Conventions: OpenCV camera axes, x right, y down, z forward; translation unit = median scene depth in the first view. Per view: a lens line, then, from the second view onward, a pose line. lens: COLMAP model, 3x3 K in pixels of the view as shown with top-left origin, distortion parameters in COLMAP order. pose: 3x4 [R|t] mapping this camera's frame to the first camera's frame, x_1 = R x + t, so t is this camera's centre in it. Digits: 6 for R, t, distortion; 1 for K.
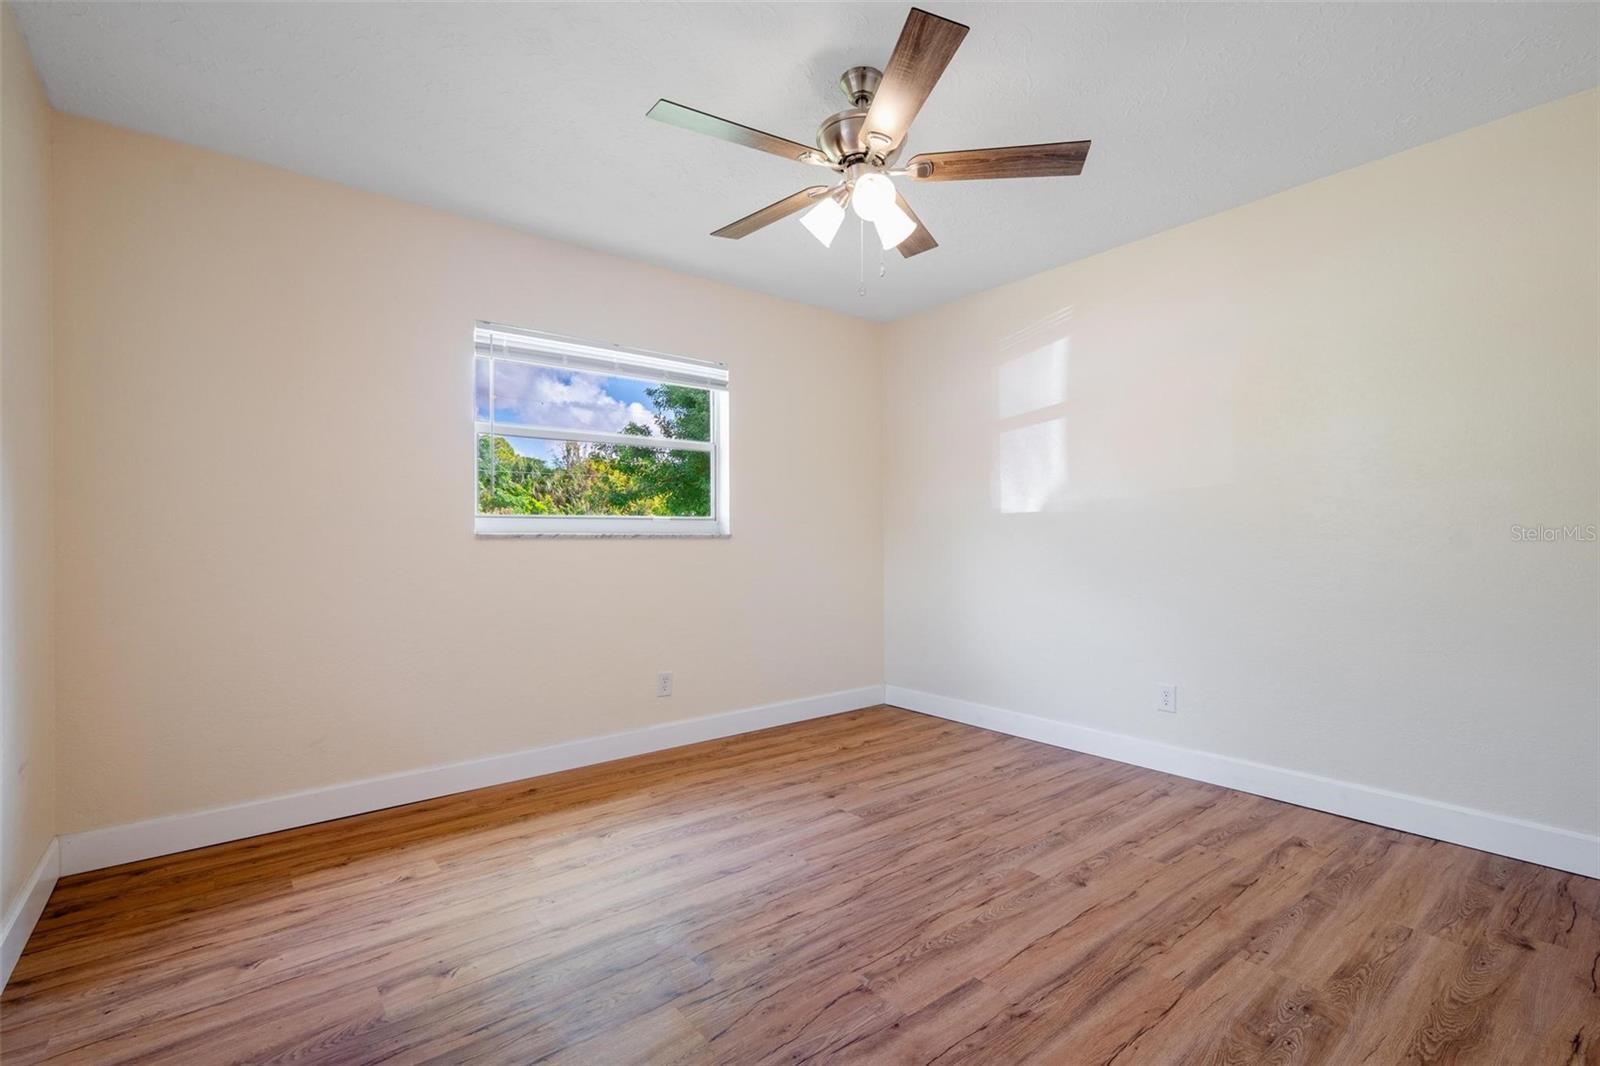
lens RADIAL K [[721.3, 0, 806.1], [0, 721.3, 545.0], [0, 0, 1]] dist [0.016351, -0.000138]
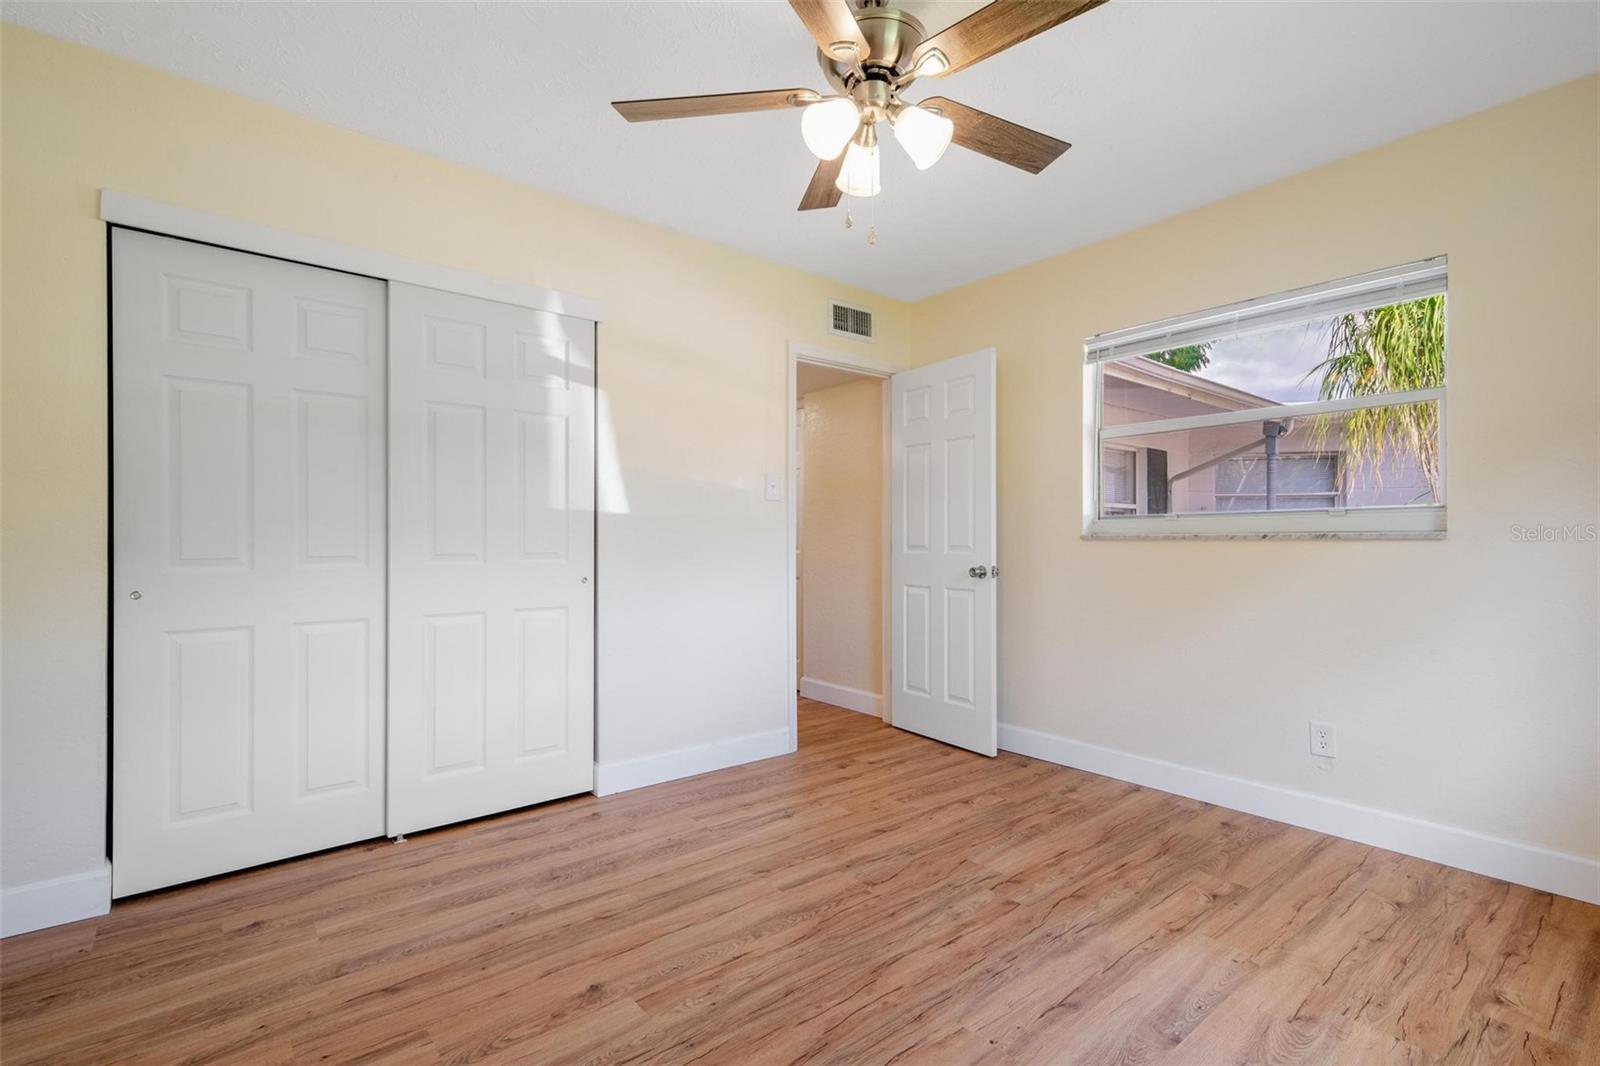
lens RADIAL K [[721.3, 0, 806.1], [0, 721.3, 545.0], [0, 0, 1]] dist [0.016351, -0.000138]
pose [[-0.999938, 0.002838, -0.010739, 0.179074], [0.002780, 0.999982, 0.005409, -0.009624], [0.010754, 0.005379, -0.999928, 1.978029]]
